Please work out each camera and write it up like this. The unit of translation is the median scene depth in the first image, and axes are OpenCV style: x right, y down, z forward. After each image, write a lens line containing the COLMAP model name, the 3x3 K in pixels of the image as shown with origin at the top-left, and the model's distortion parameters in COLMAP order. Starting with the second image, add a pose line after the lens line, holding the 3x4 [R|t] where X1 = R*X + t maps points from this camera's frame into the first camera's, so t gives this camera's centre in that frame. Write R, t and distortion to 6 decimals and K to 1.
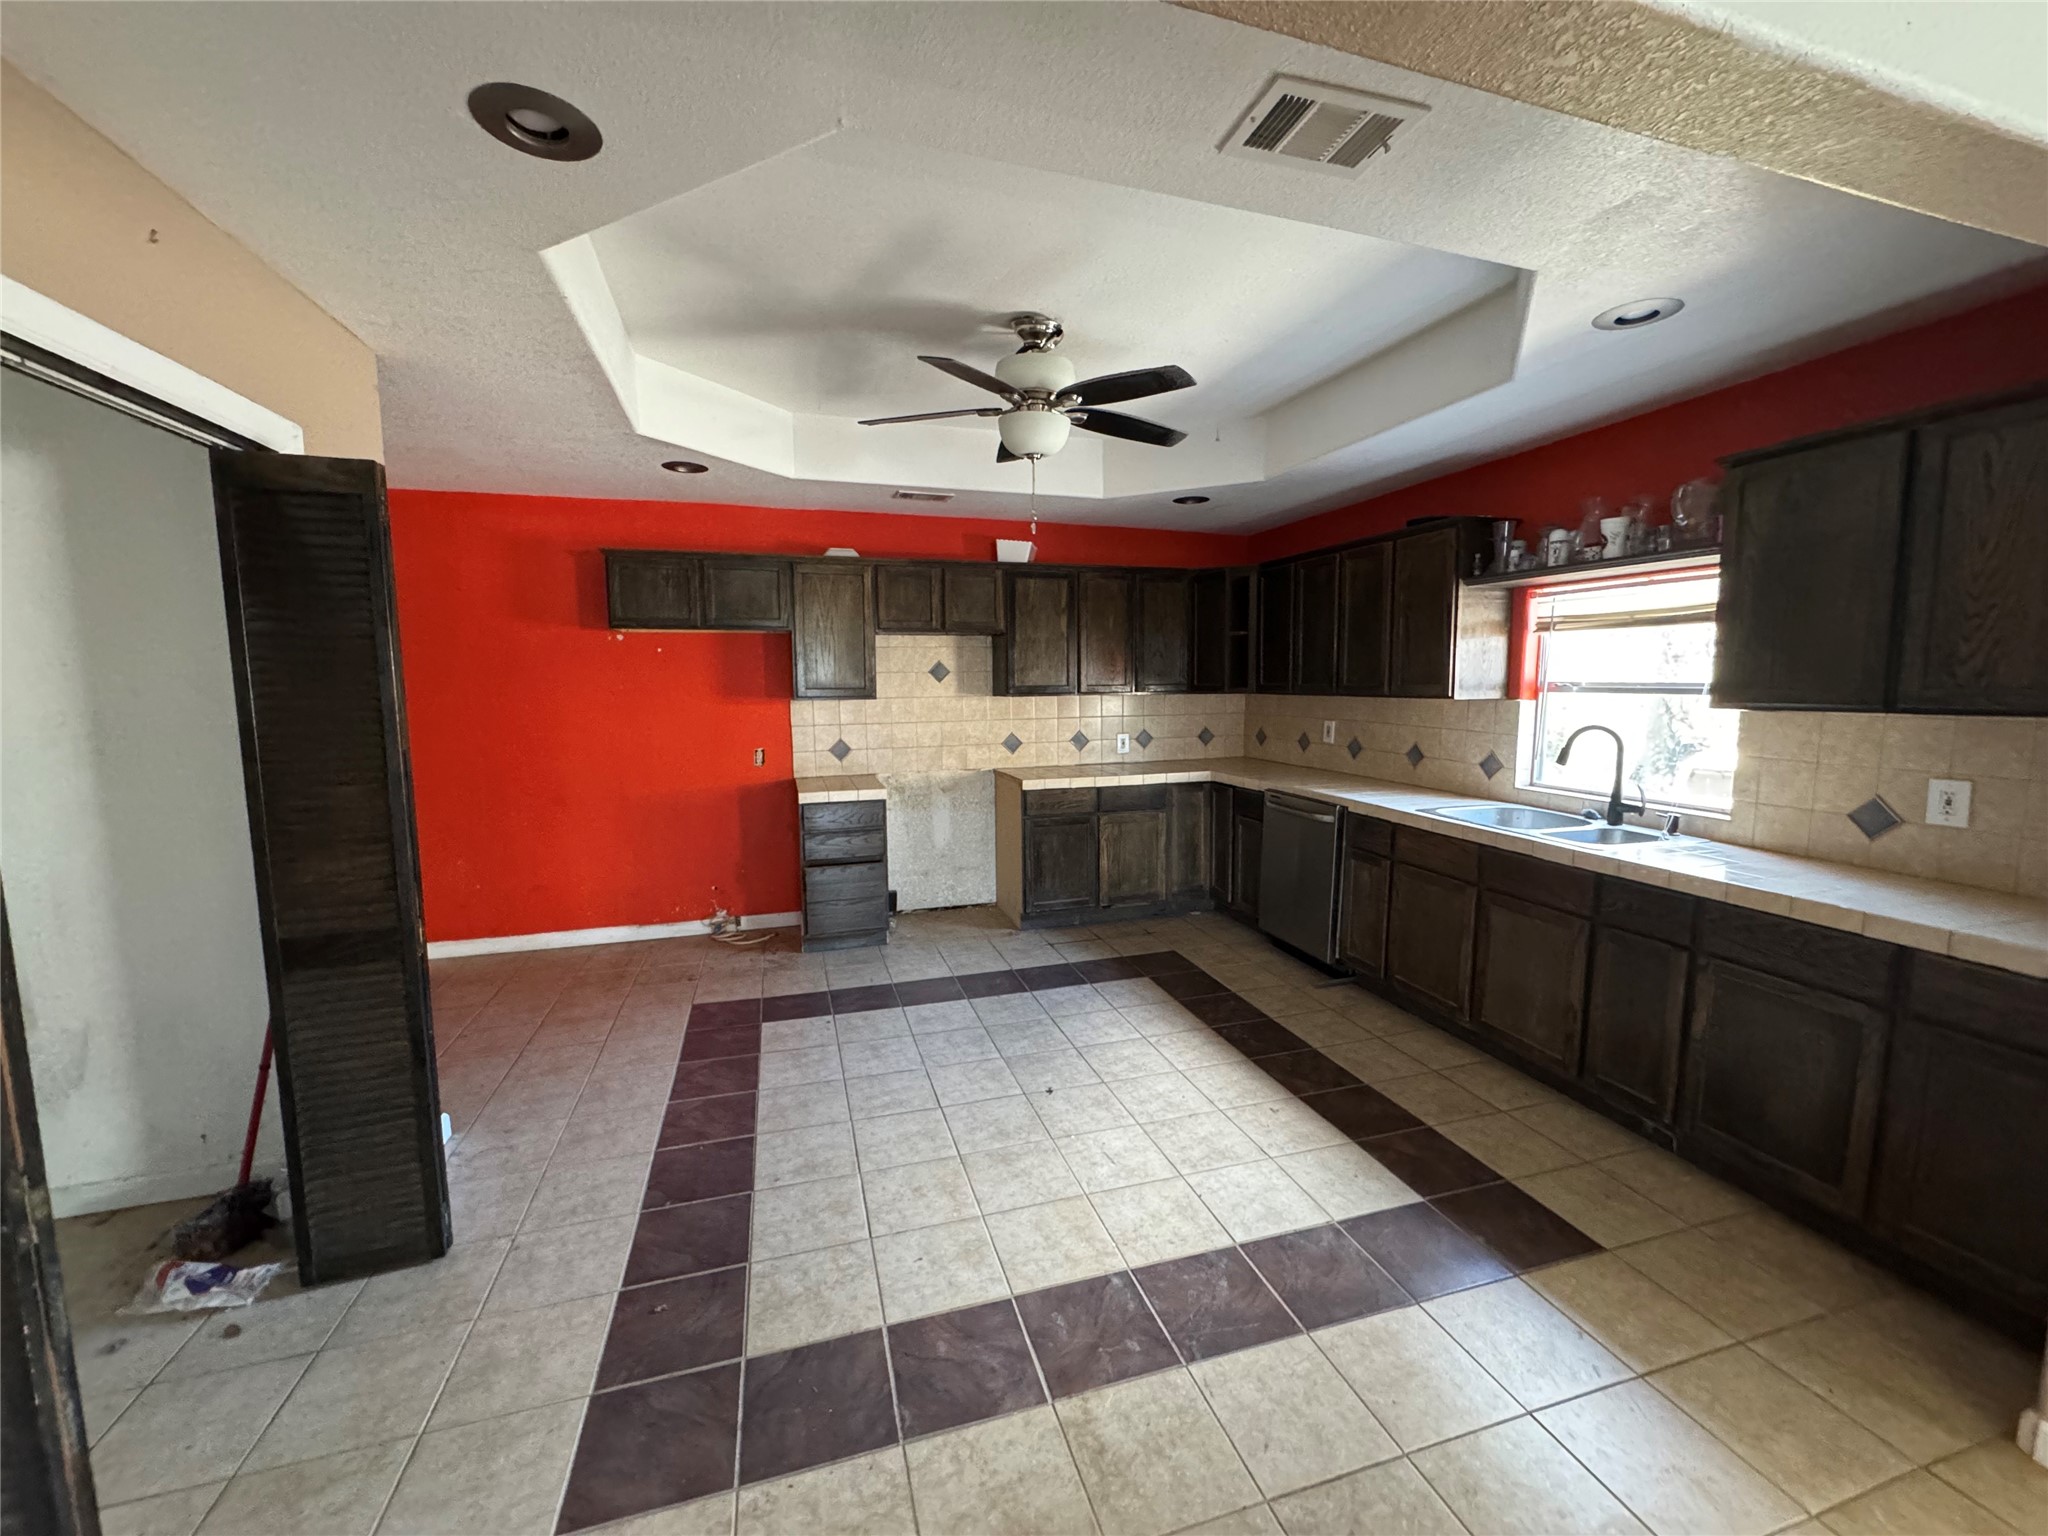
lens RADIAL K [[813.0, 0, 1024.0], [0, 813.0, 768.0], [0, 0, 1]] dist [-0.003966, 0.000143]
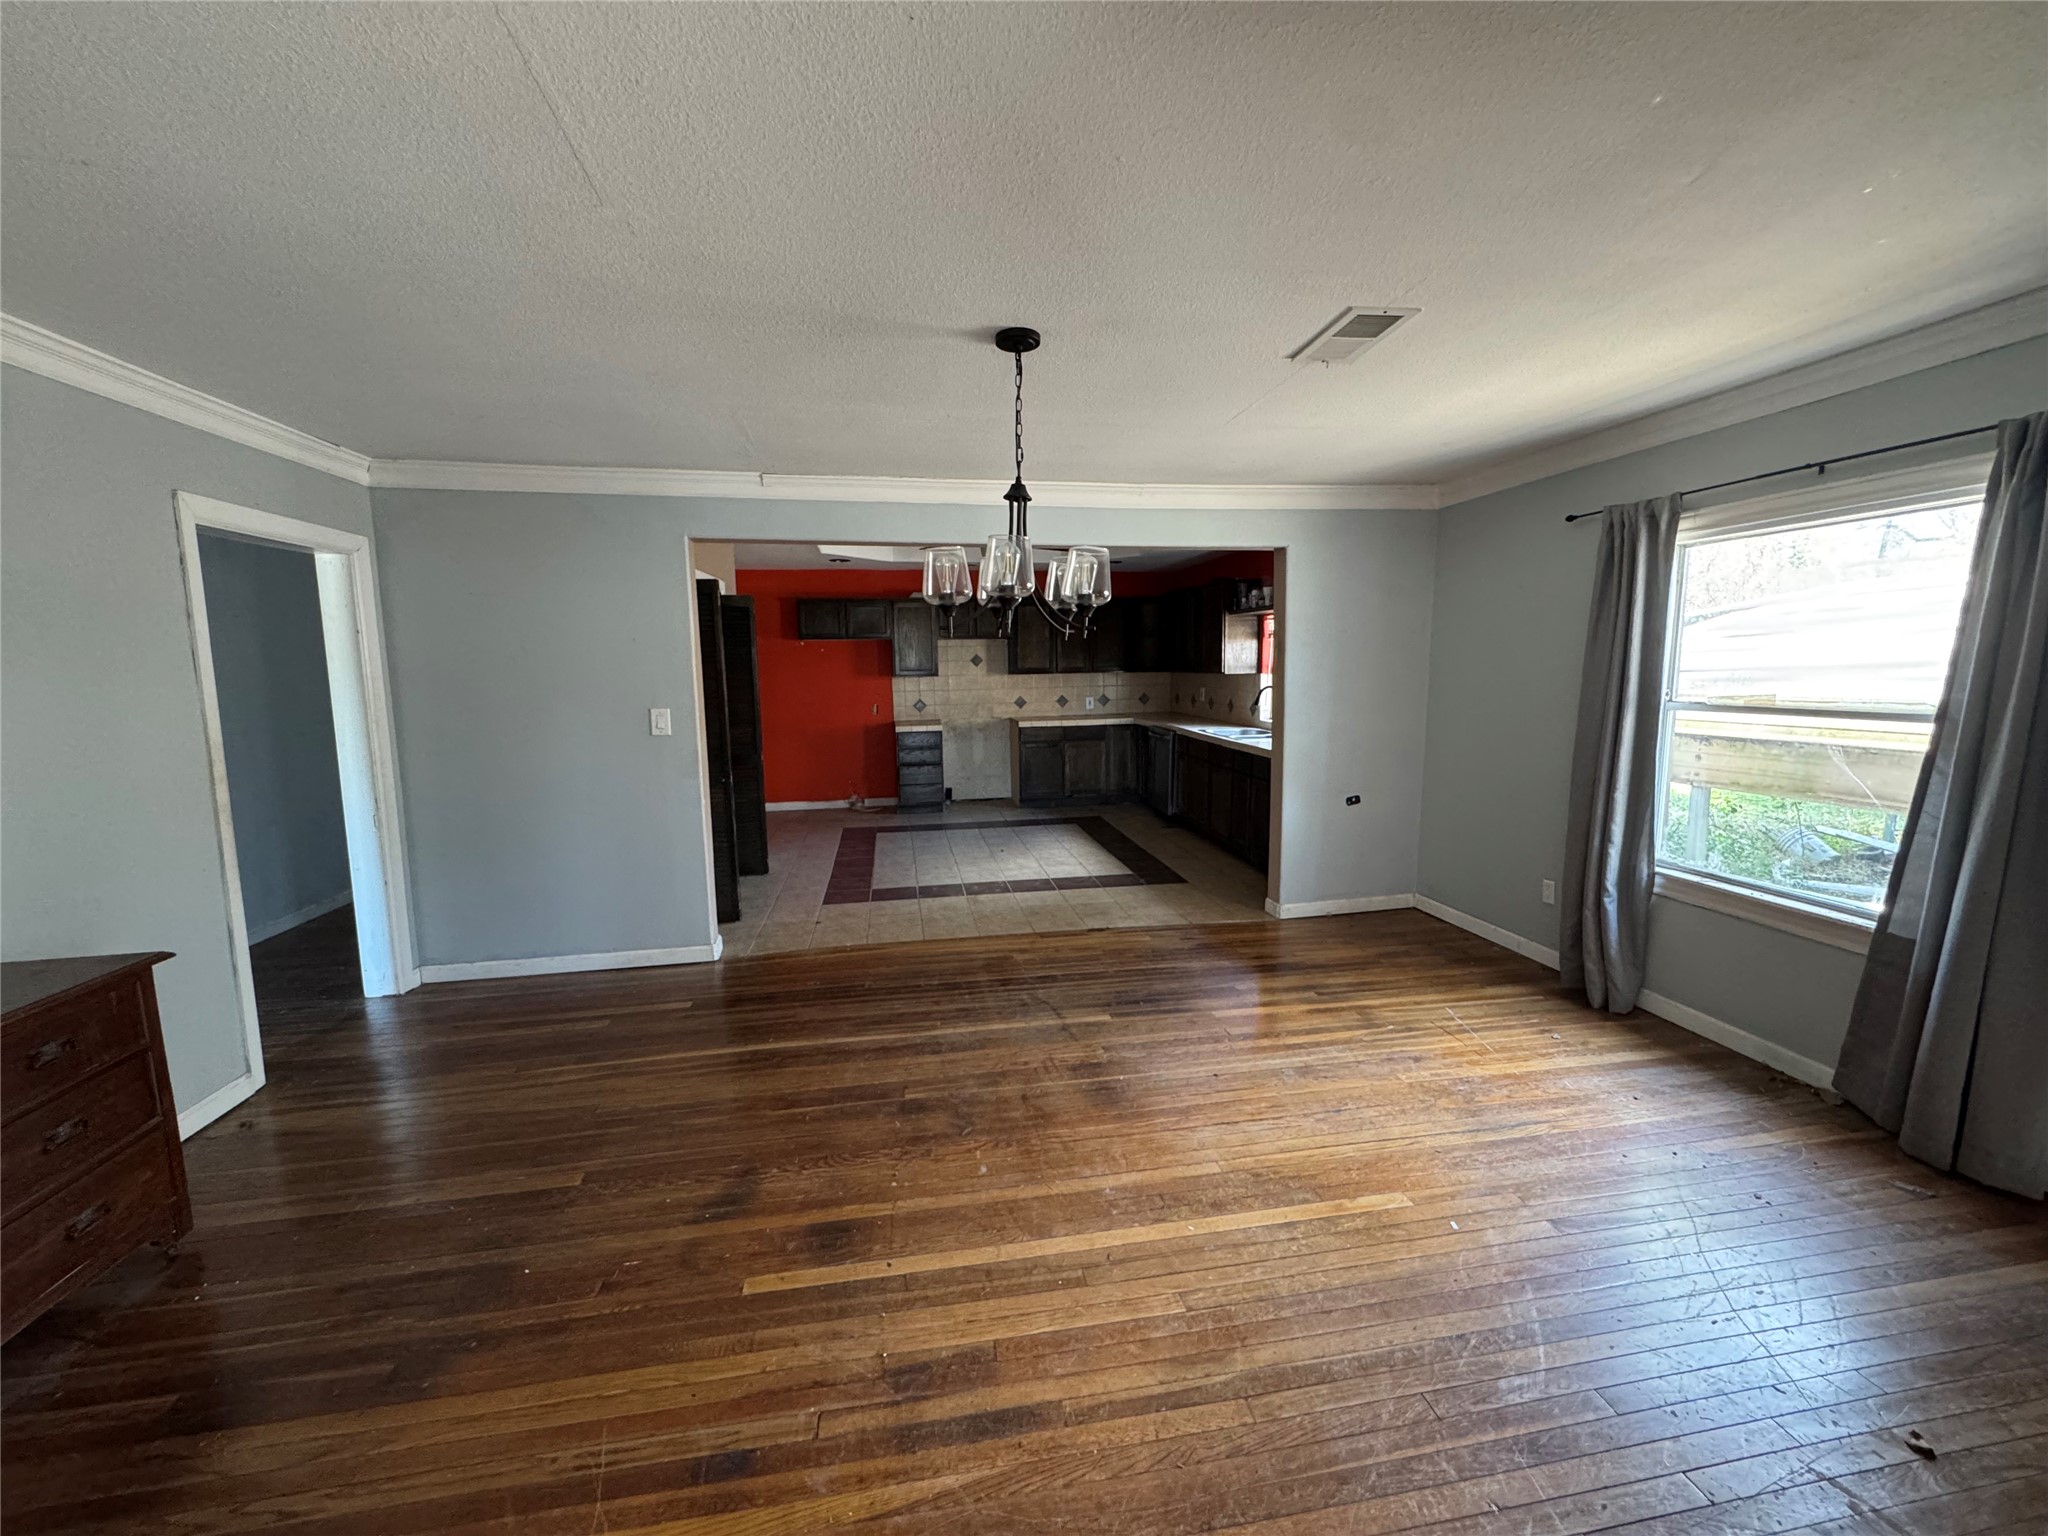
lens RADIAL K [[813.0, 0, 1024.0], [0, 813.0, 768.0], [0, 0, 1]] dist [-0.003966, 0.000143]
pose [[0.991533, 0.008855, -0.129552, 0.243065], [-0.006042, 0.999738, 0.022092, 0.077934], [0.129714, -0.021123, 0.991326, -0.767490]]
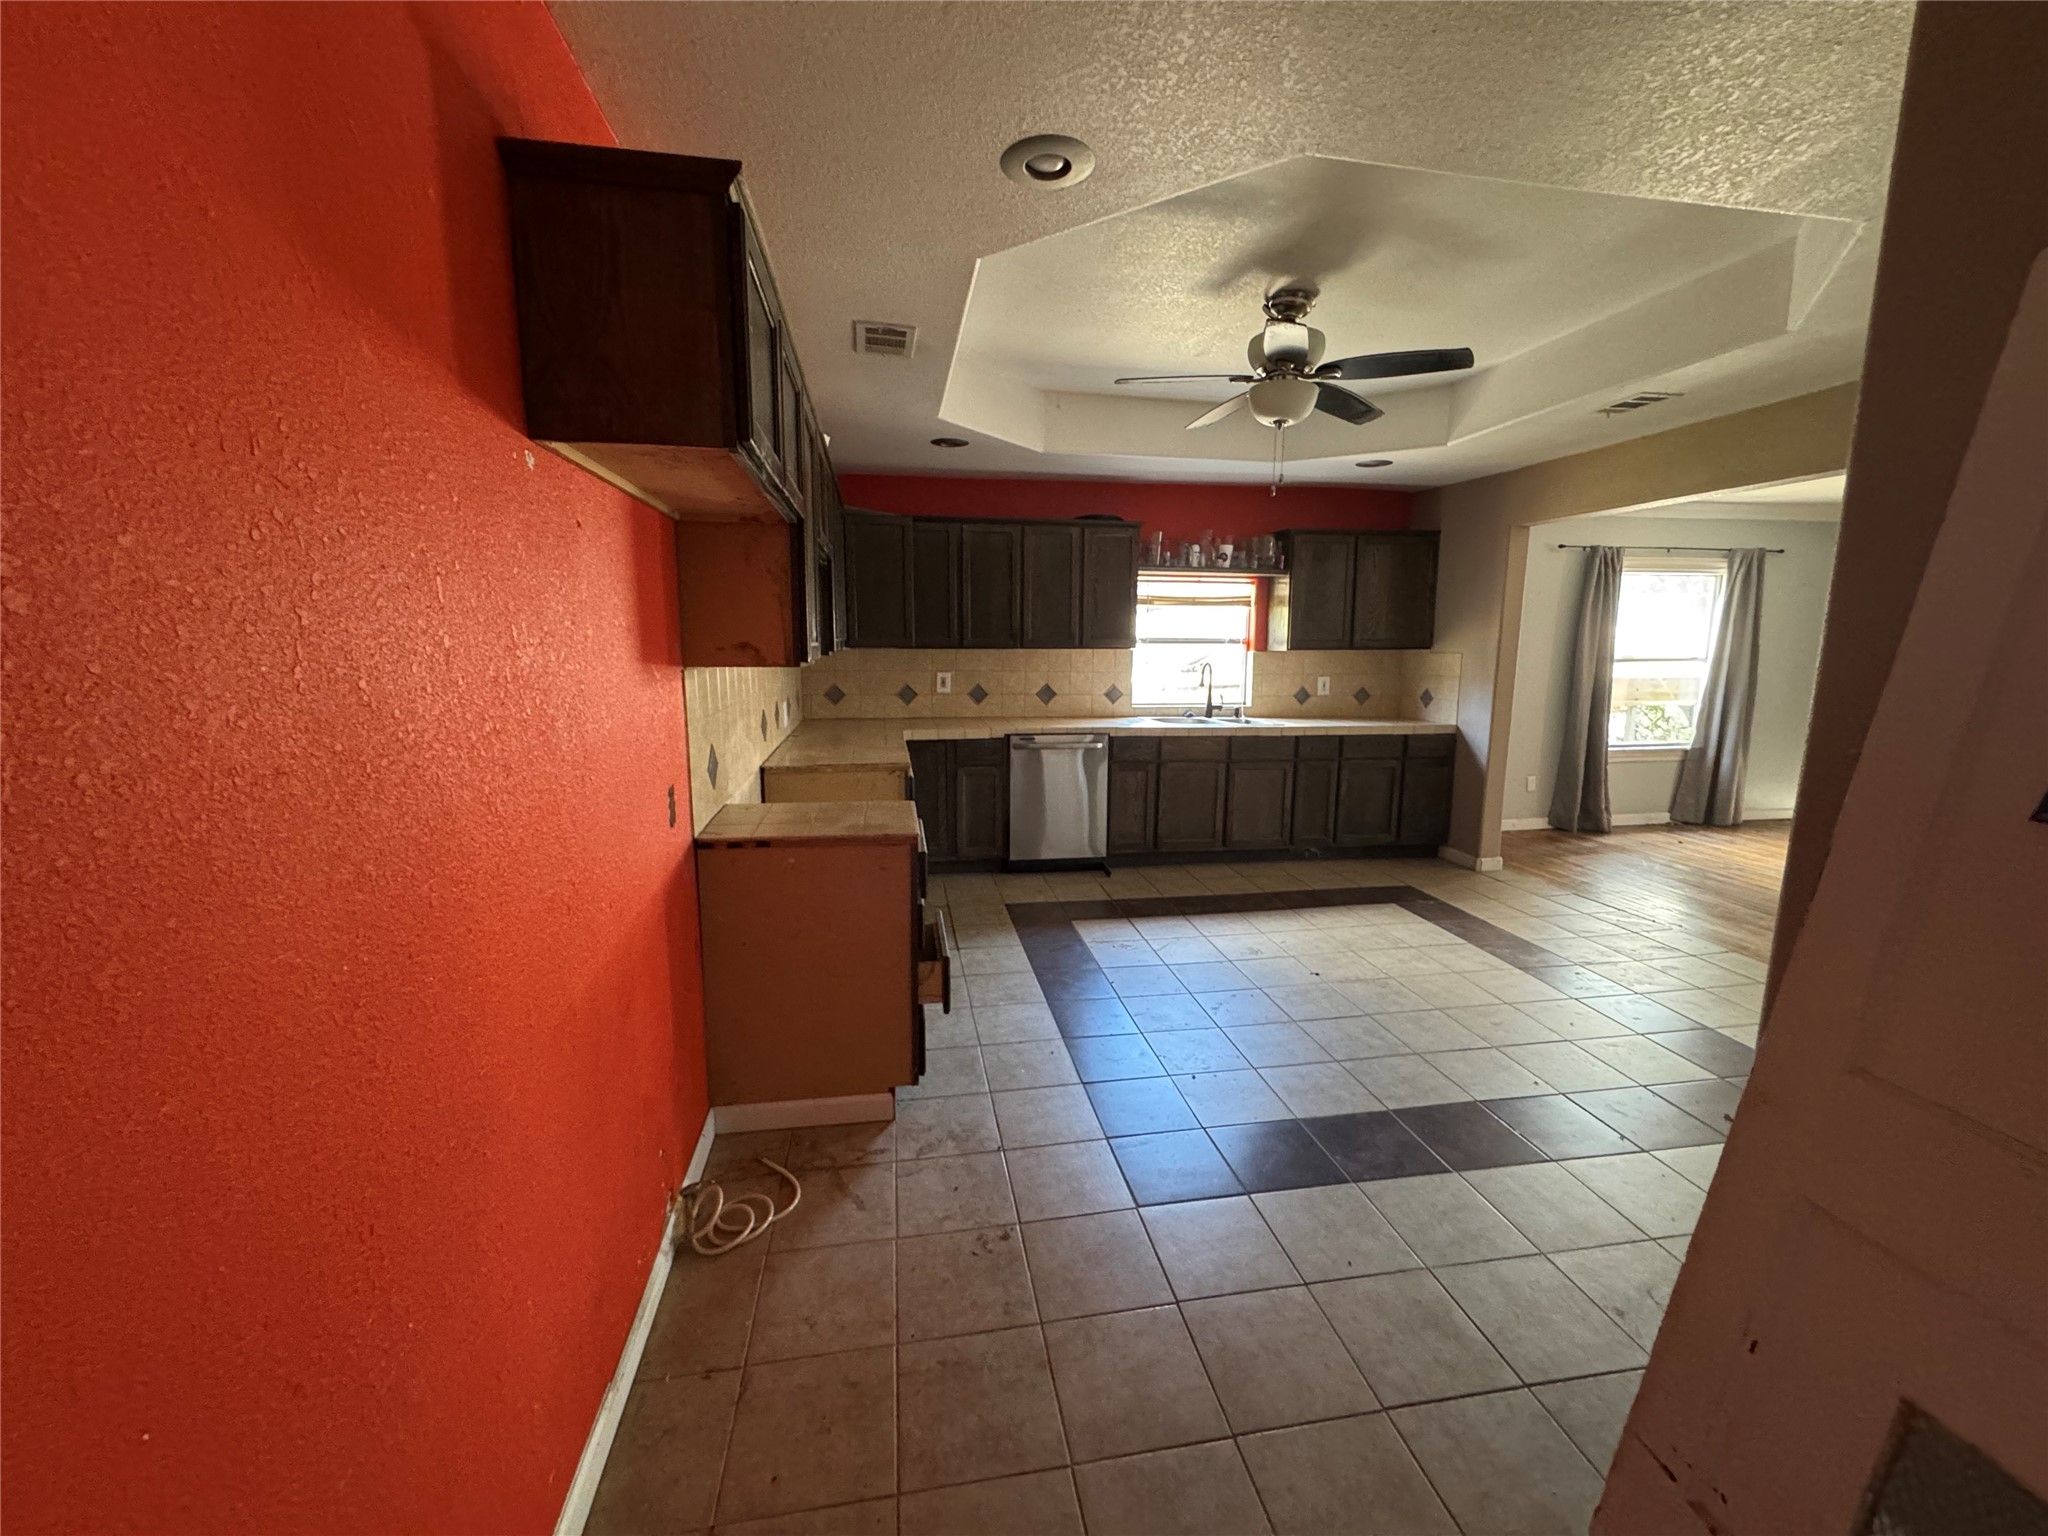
lens RADIAL K [[813.0, 0, 1024.0], [0, 813.0, 768.0], [0, 0, 1]] dist [-0.003966, 0.000143]
pose [[0.132755, -0.151393, 0.979518, -0.748203], [0.103939, 0.984943, 0.138145, -0.075861], [-0.985684, 0.083471, 0.146491, 0.786438]]
